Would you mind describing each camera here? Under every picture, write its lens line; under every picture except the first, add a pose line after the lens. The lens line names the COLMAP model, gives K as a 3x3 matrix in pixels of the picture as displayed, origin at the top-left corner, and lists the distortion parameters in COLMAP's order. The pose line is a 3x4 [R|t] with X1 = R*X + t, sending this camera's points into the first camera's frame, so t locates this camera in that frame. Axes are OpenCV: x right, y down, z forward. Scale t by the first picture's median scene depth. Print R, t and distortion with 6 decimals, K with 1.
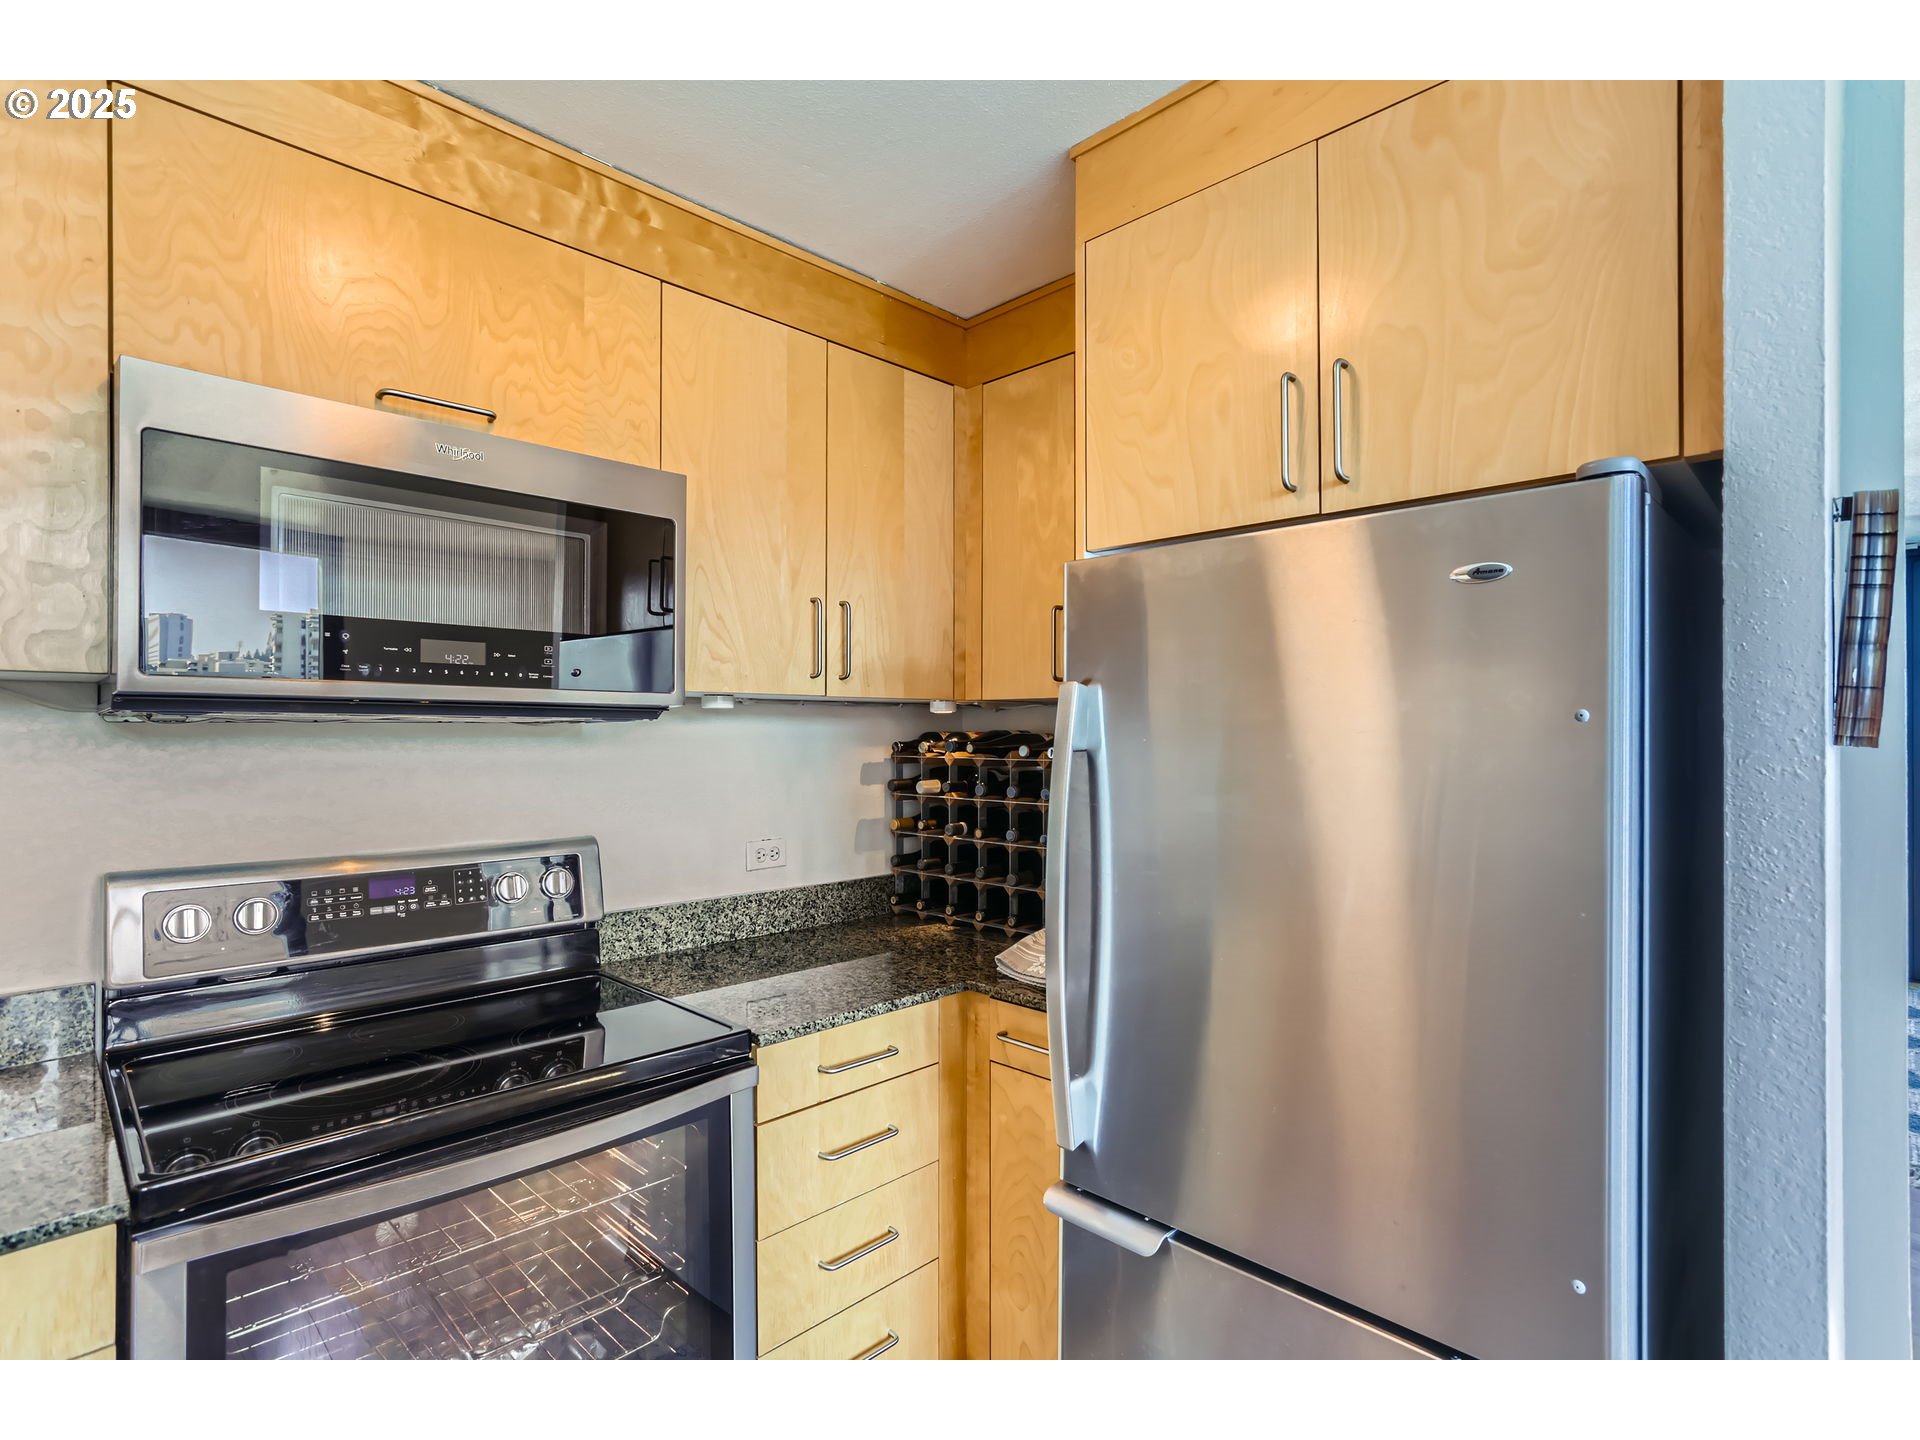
lens RADIAL K [[925.5, 0, 953.8], [0, 925.5, 721.7], [0, 0, 1]] dist [-0.032448, 0.018660]
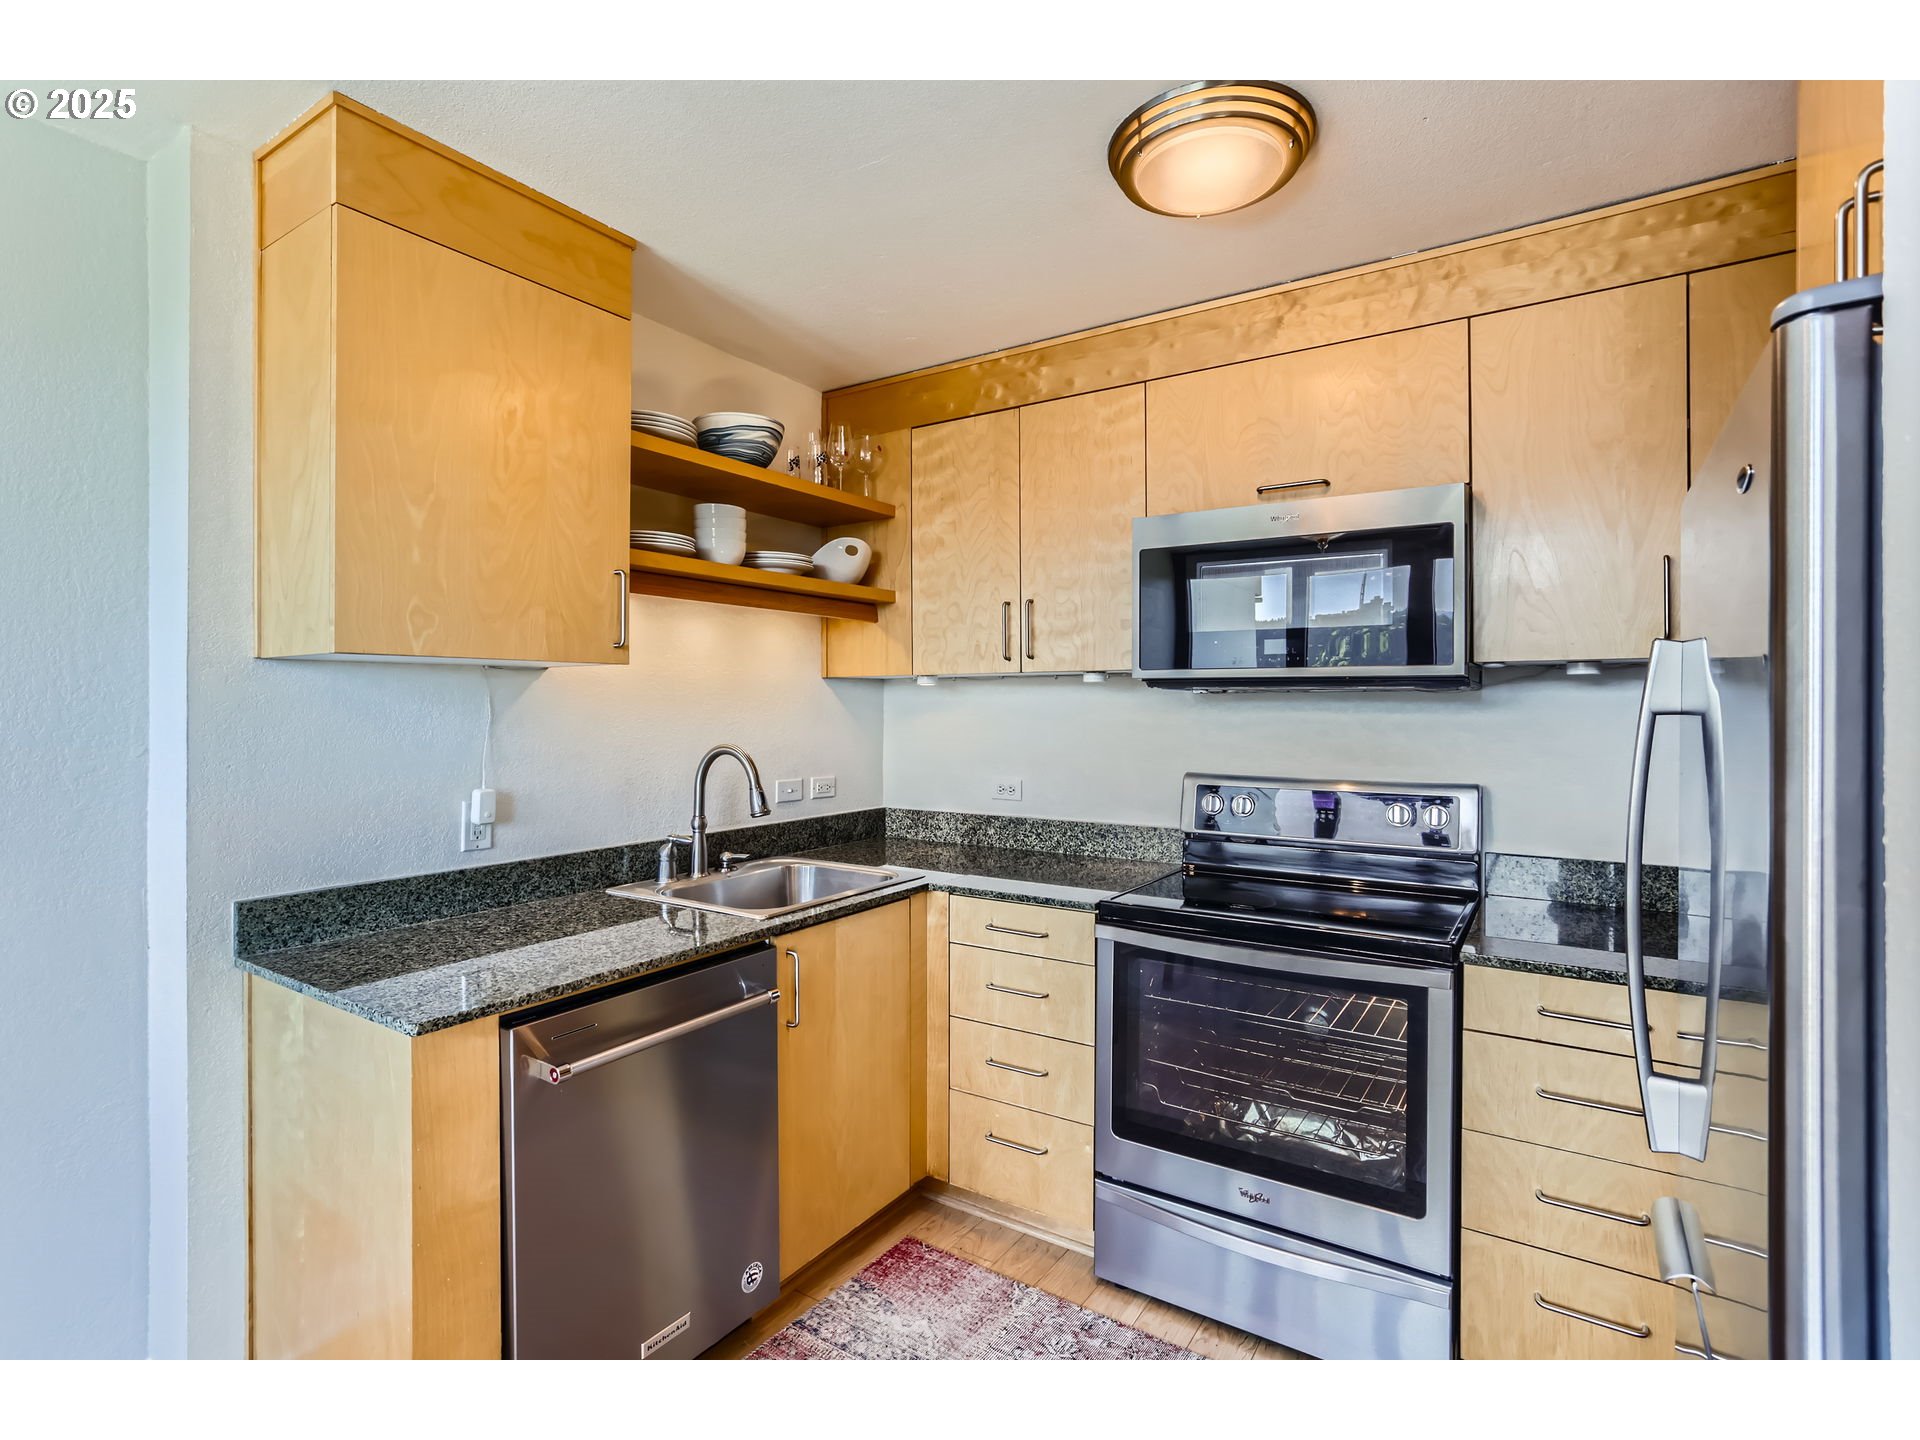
lens RADIAL K [[925.5, 0, 948.8], [0, 925.5, 706.6], [0, 0, 1]] dist [-0.032448, 0.018660]
pose [[0.205535, 0.002695, -0.978646, 0.707248], [0.010540, 0.999932, 0.004967, 0.010385], [0.978593, -0.011336, 0.205493, 0.093740]]
